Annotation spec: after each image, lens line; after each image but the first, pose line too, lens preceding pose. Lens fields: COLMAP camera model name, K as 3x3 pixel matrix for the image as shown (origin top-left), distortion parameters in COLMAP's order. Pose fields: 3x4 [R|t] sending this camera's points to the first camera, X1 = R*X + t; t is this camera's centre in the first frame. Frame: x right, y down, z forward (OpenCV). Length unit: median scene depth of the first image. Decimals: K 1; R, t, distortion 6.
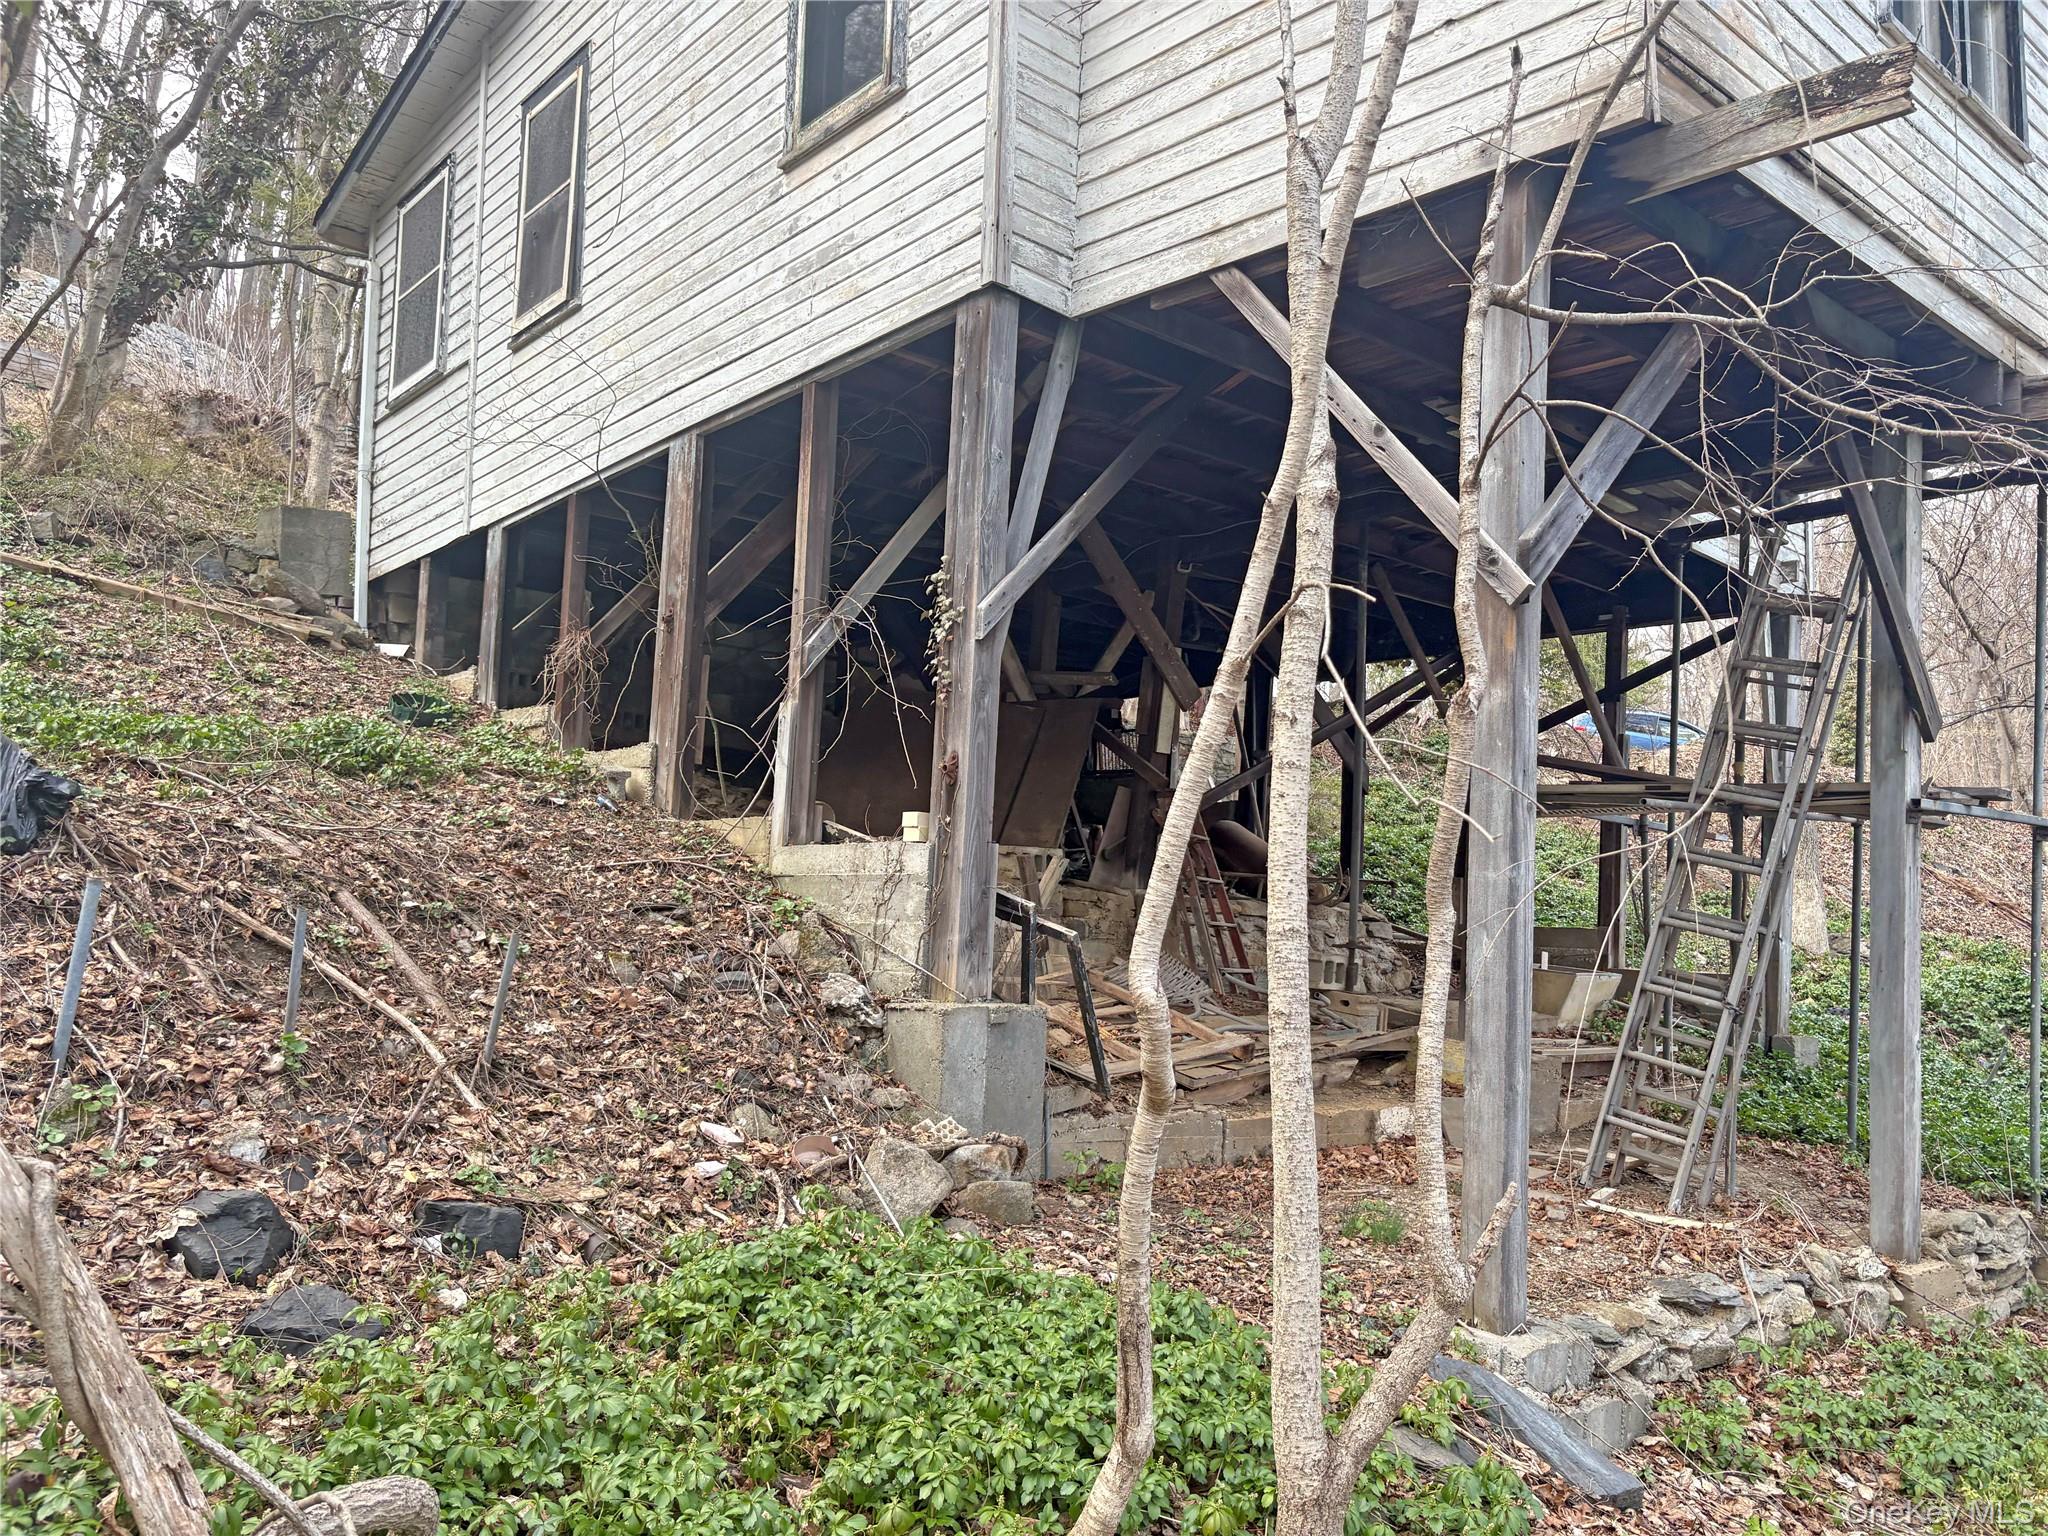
lens RADIAL K [[1530.8, 0, 1016.7], [0, 1530.8, 769.1], [0, 0, 1]] dist [0.006182, 0.002515]
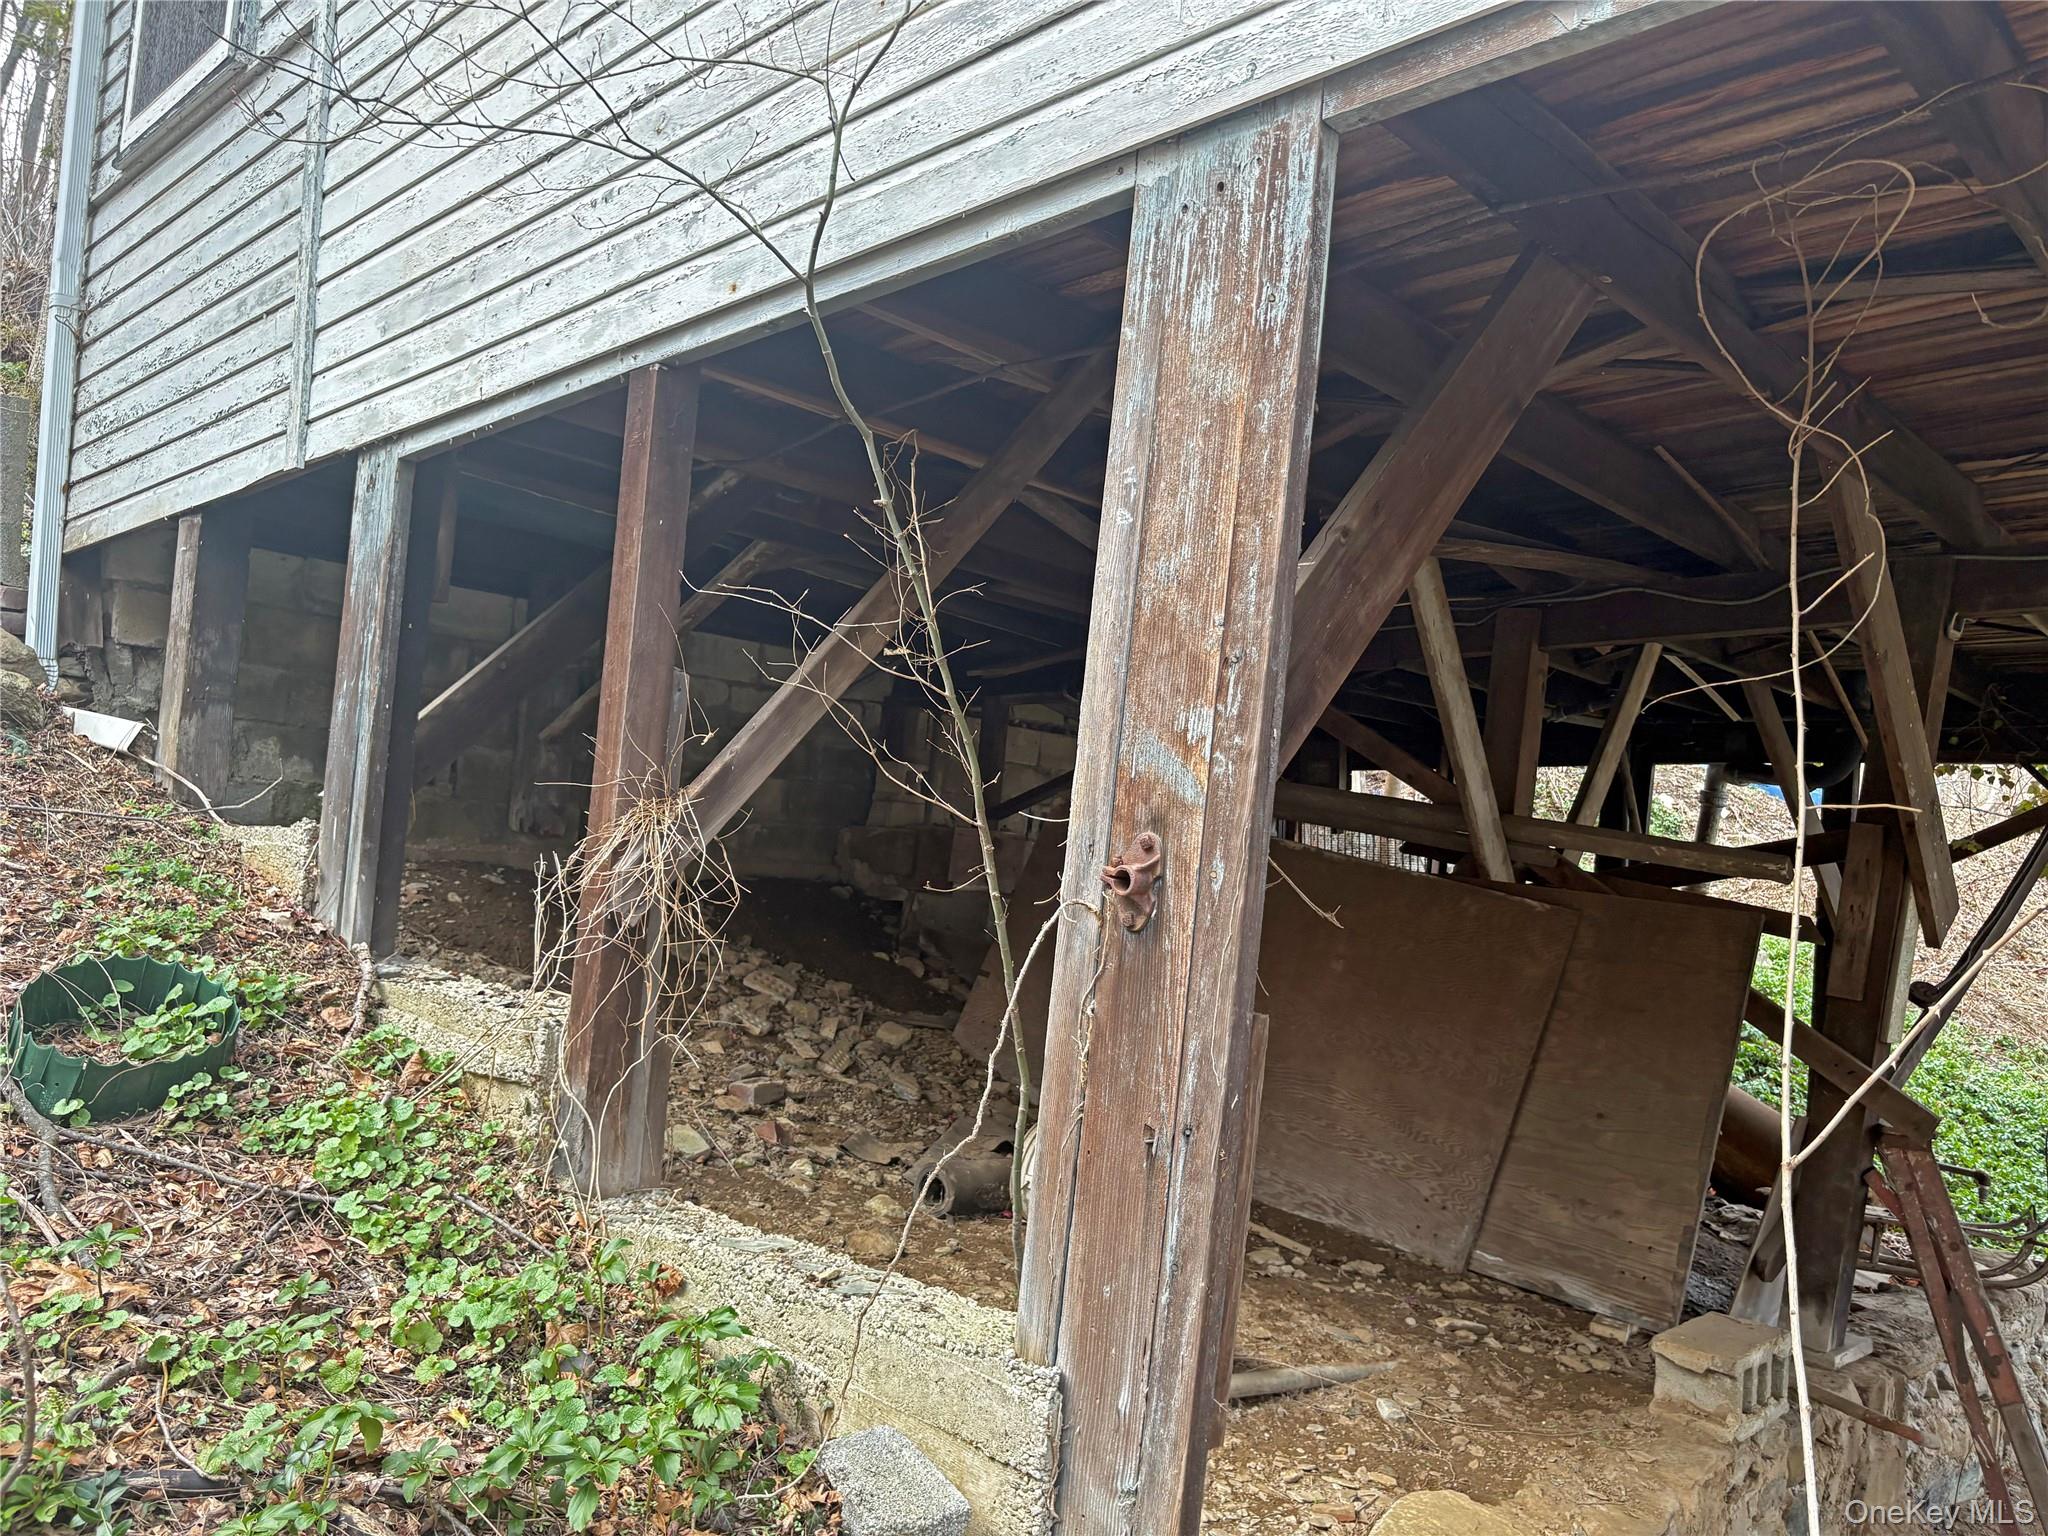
lens RADIAL K [[1530.8, 0, 1032.6], [0, 1530.8, 773.3], [0, 0, 1]] dist [0.006182, 0.002515]
pose [[0.993331, 0.039132, 0.108457, -0.202888], [-0.042513, 0.998674, 0.029045, -0.090495], [-0.107176, -0.033462, 0.993677, 0.563940]]
